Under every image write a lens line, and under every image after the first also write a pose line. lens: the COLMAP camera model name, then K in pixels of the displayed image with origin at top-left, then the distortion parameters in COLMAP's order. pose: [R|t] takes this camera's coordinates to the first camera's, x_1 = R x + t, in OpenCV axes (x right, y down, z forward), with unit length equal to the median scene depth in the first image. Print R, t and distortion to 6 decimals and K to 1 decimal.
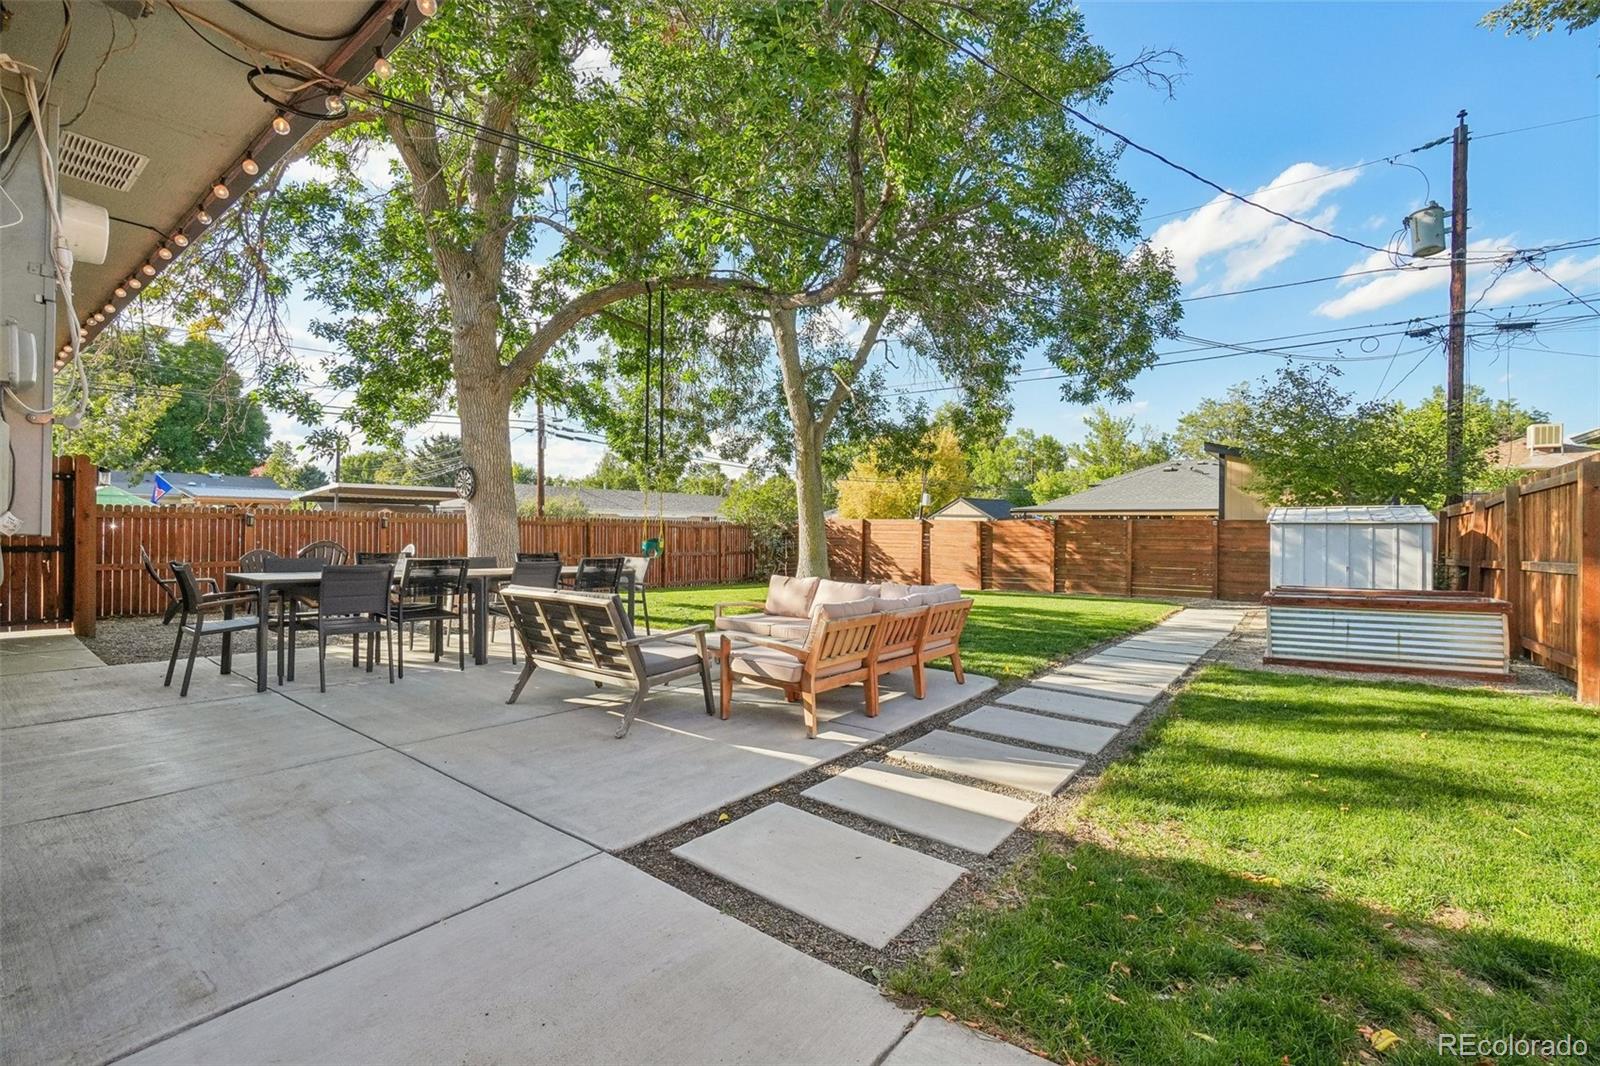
lens RADIAL K [[715.5, 0, 801.2], [0, 715.5, 526.8], [0, 0, 1]] dist [-0.063373, 0.023523]
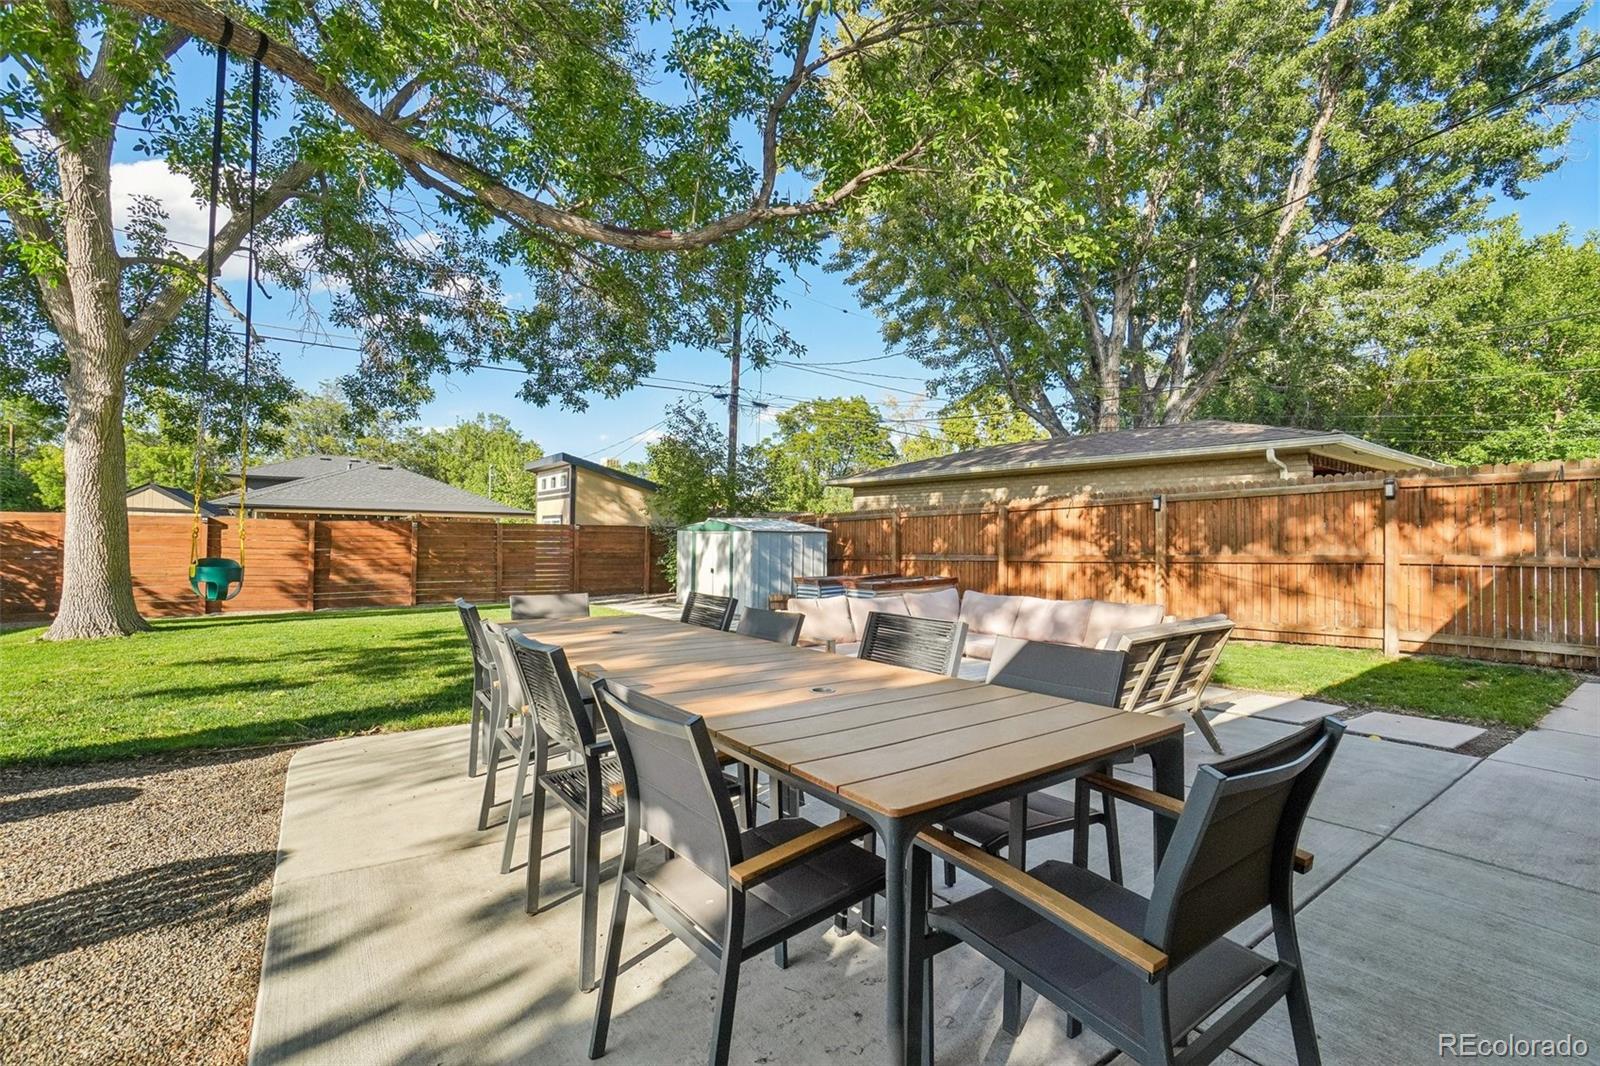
lens RADIAL K [[715.5, 0, 801.2], [0, 715.5, 526.8], [0, 0, 1]] dist [-0.063373, 0.023523]
pose [[0.318234, 0.011793, 0.947939, -0.182677], [-0.017431, 0.999826, -0.006587, -0.003741], [-0.947852, -0.014427, 0.318385, 0.162697]]
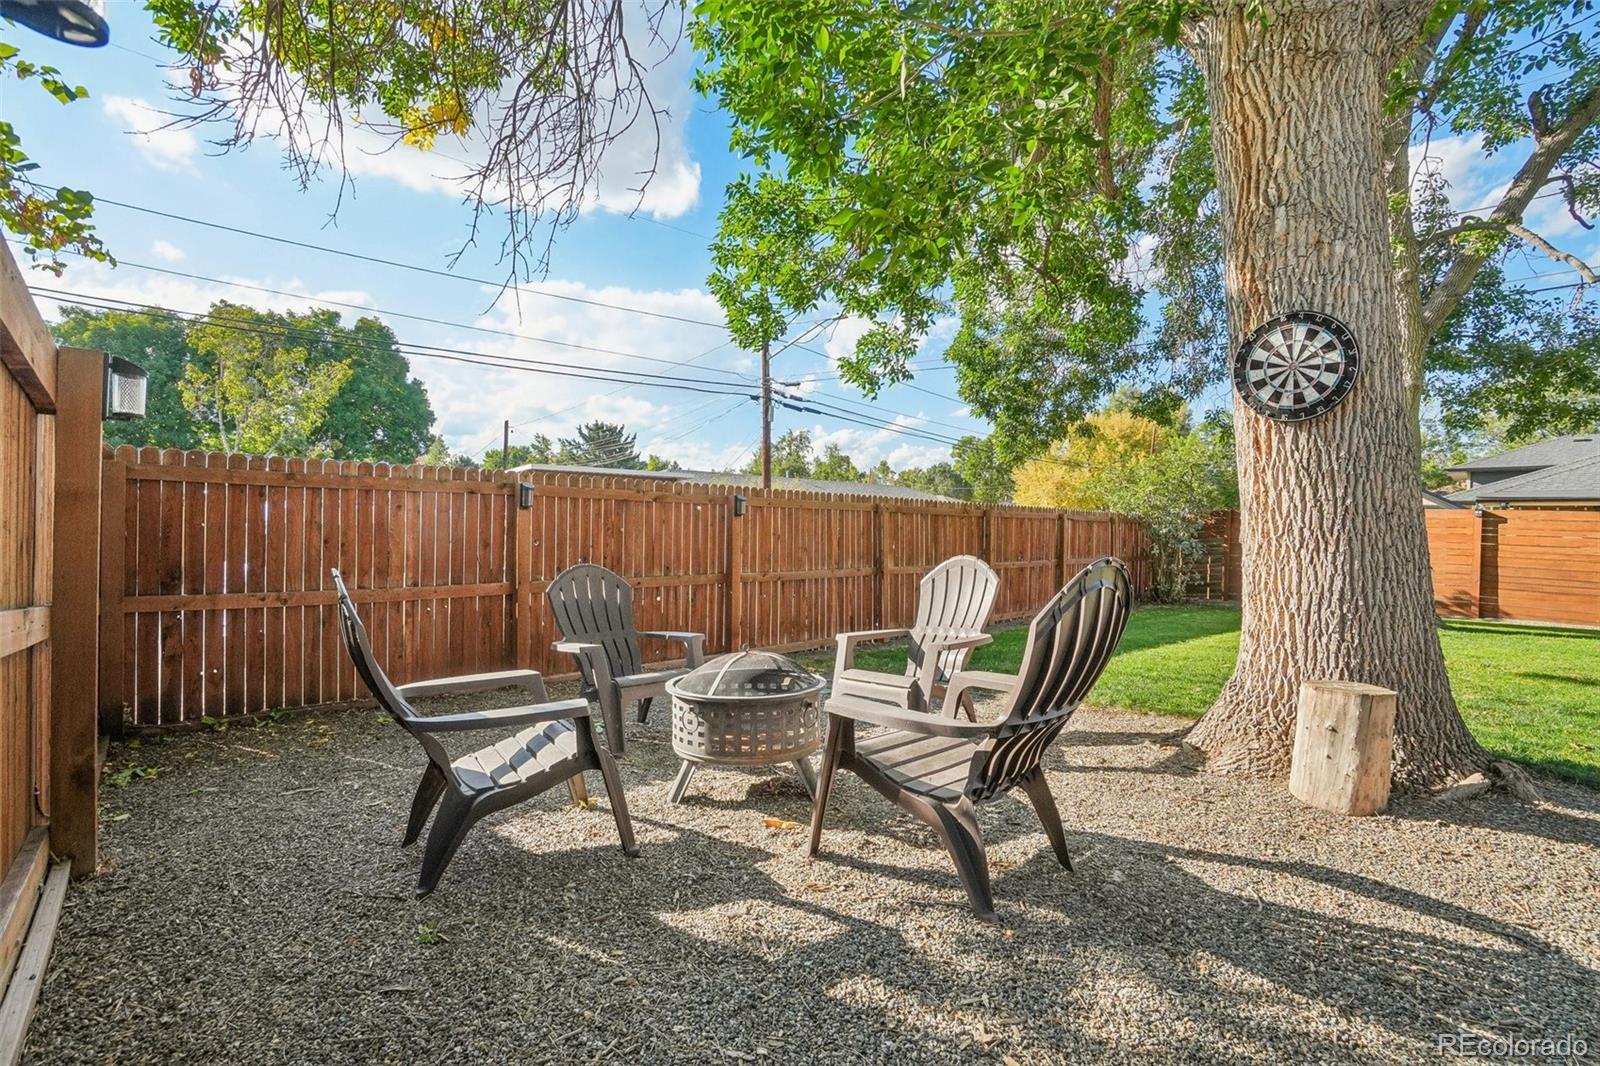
lens RADIAL K [[715.5, 0, 801.2], [0, 715.5, 526.8], [0, 0, 1]] dist [-0.063373, 0.023523]
pose [[0.988204, 0.006856, -0.152990, -0.208516], [-0.005738, 0.999953, 0.007751, 0.002226], [0.153036, -0.006782, 0.988197, 0.214595]]
